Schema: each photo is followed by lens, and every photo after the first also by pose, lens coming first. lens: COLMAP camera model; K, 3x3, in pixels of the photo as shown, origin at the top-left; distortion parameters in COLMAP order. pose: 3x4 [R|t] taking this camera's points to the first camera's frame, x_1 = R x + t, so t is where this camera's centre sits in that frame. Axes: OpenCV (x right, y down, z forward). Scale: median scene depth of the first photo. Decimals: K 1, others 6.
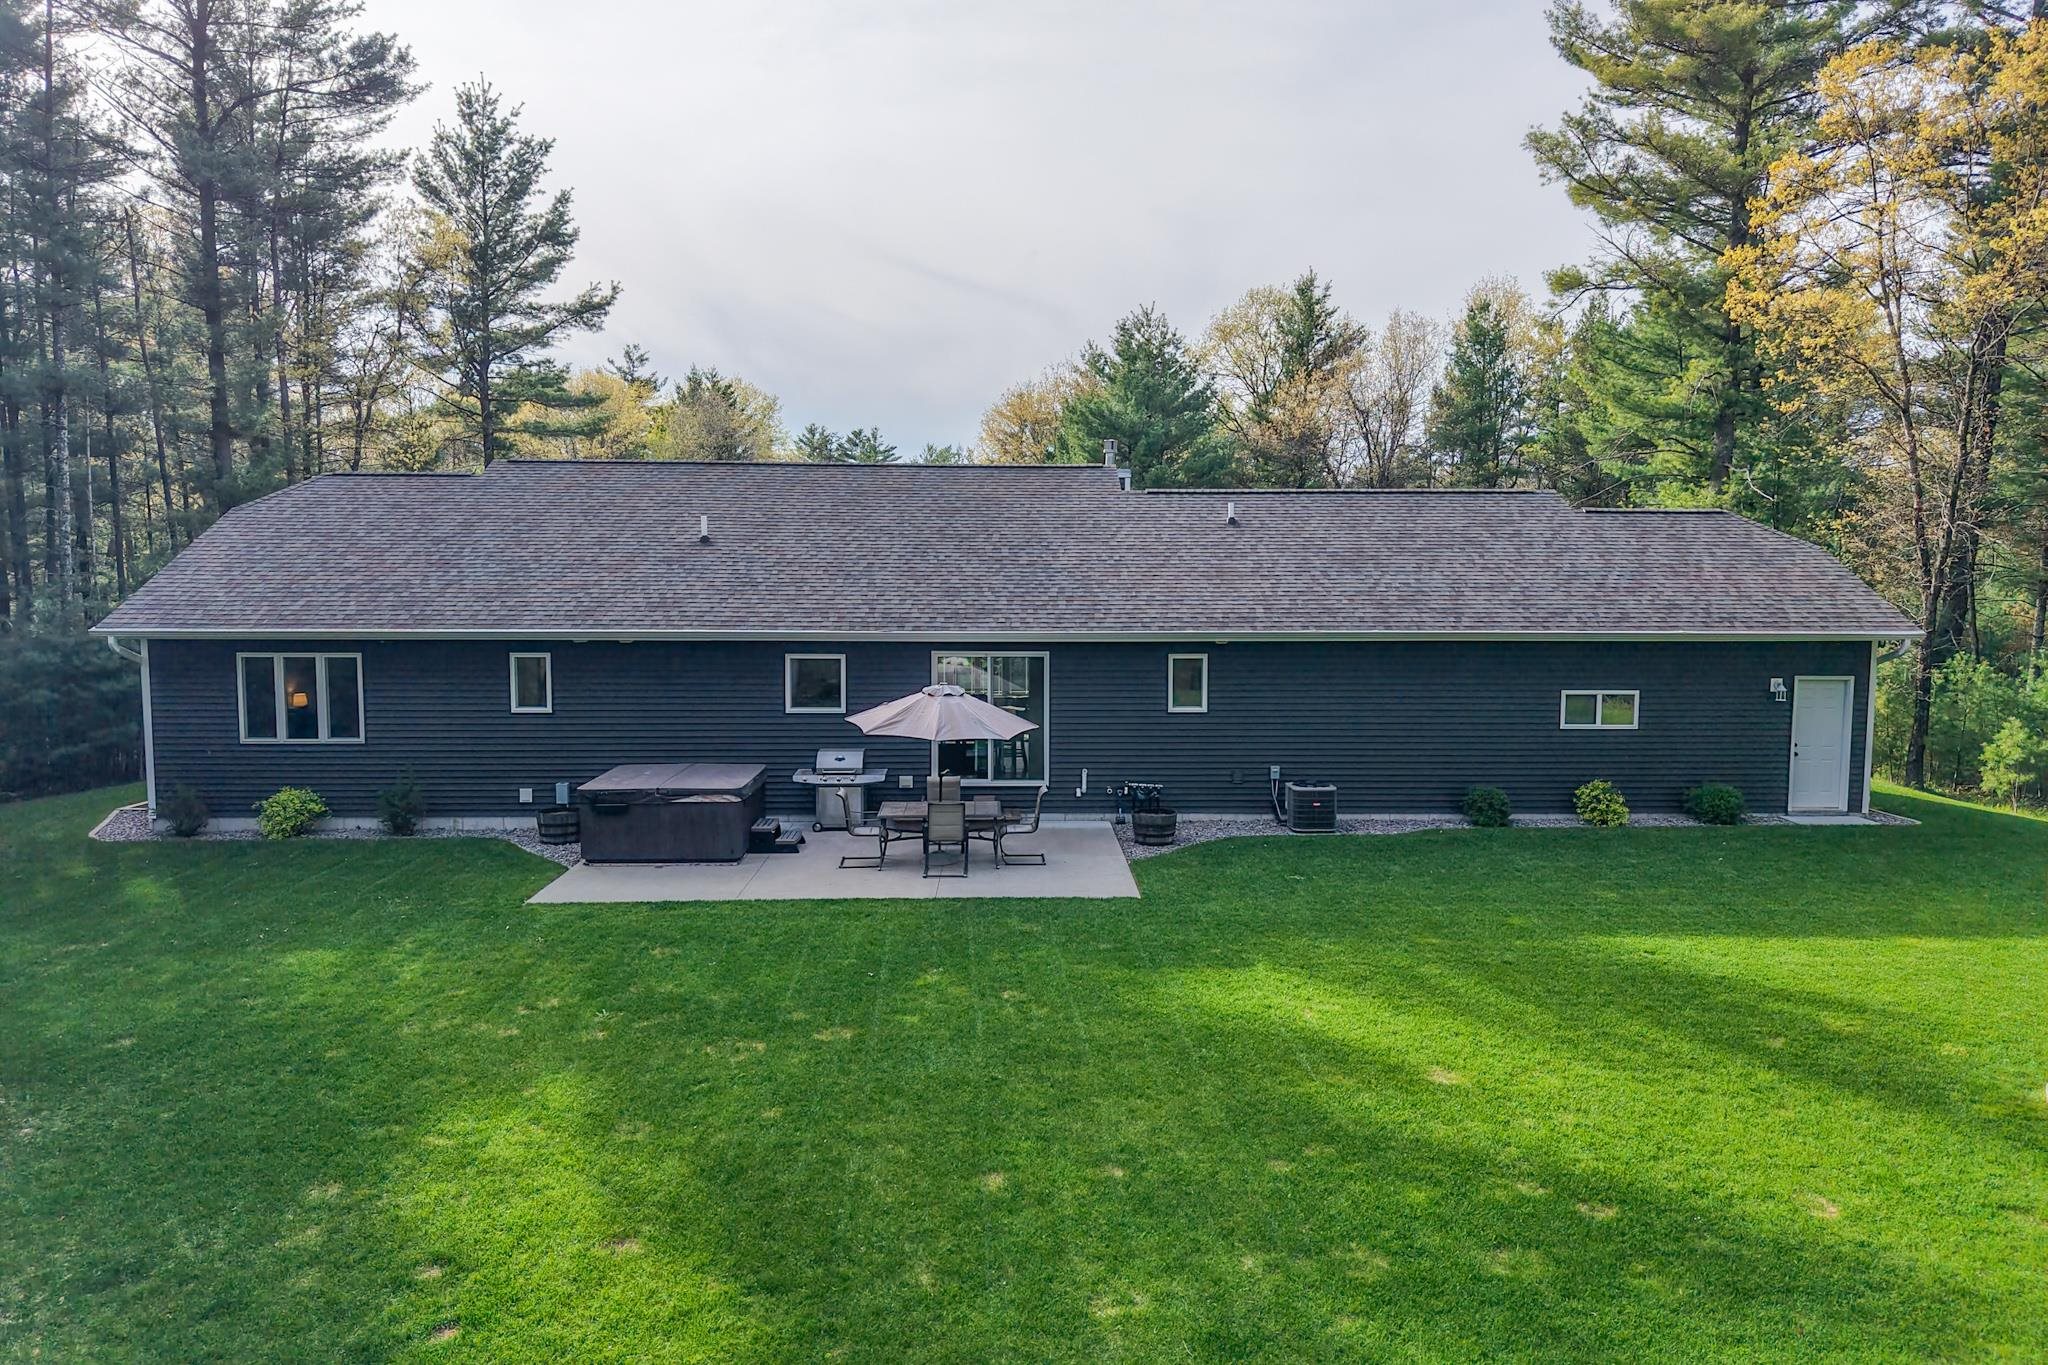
lens RADIAL K [[1367.4, 0, 1030.6], [0, 1367.4, 681.1], [0, 0, 1]] dist [0.033352, -0.038932]
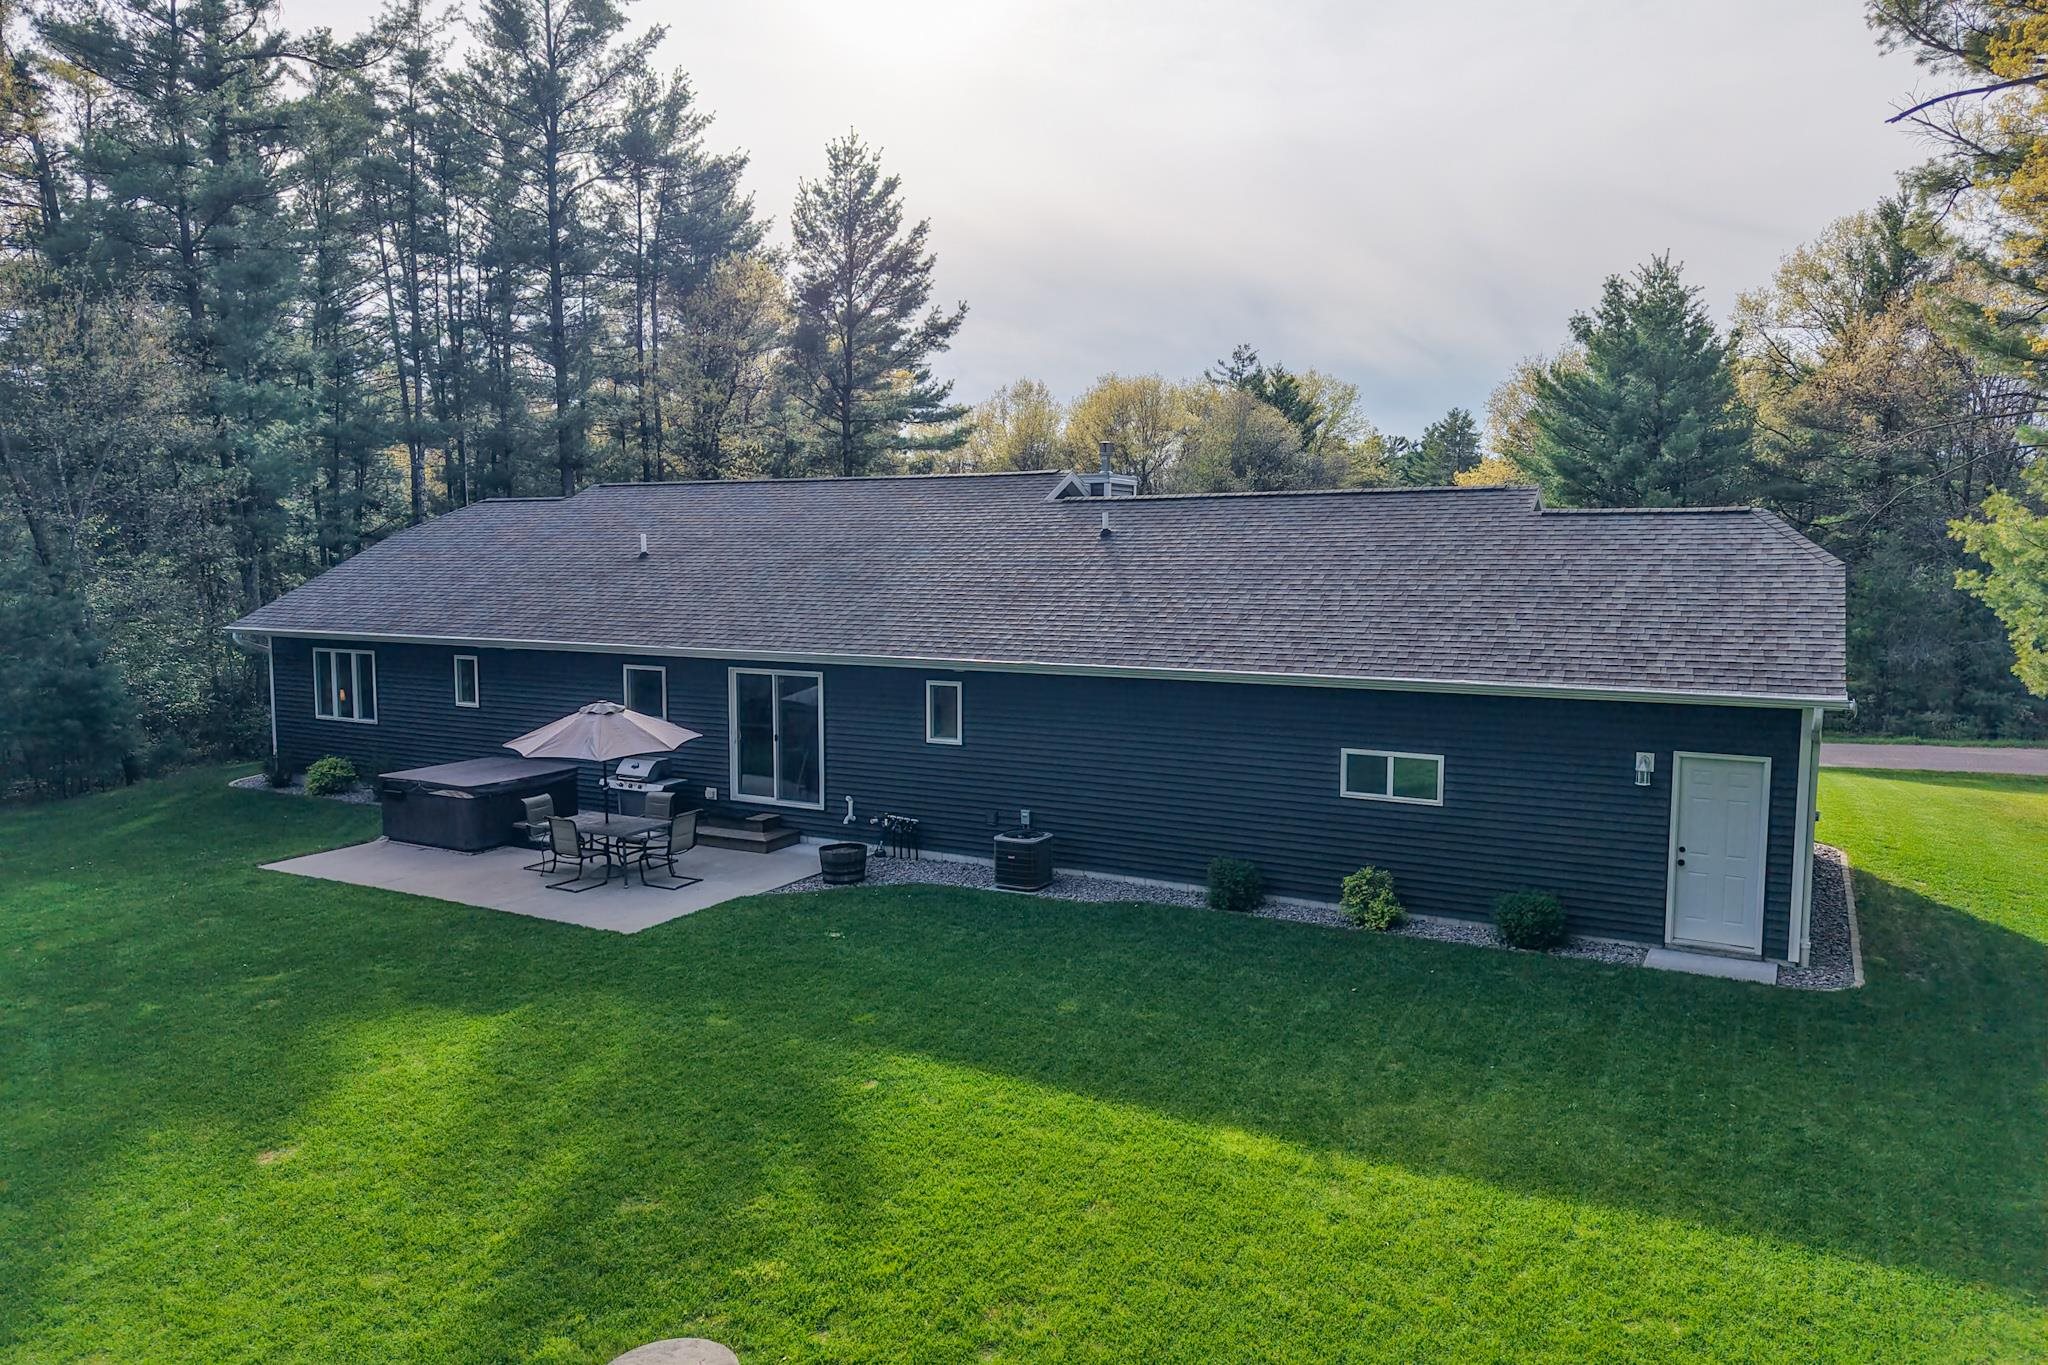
lens RADIAL K [[1367.4, 0, 1038.8], [0, 1367.4, 688.5], [0, 0, 1]] dist [0.033352, -0.038932]
pose [[0.858520, 0.046713, -0.510648, 0.639927], [-0.039868, 0.998908, 0.024350, -0.039746], [0.511228, -0.000546, 0.859445, 0.239976]]
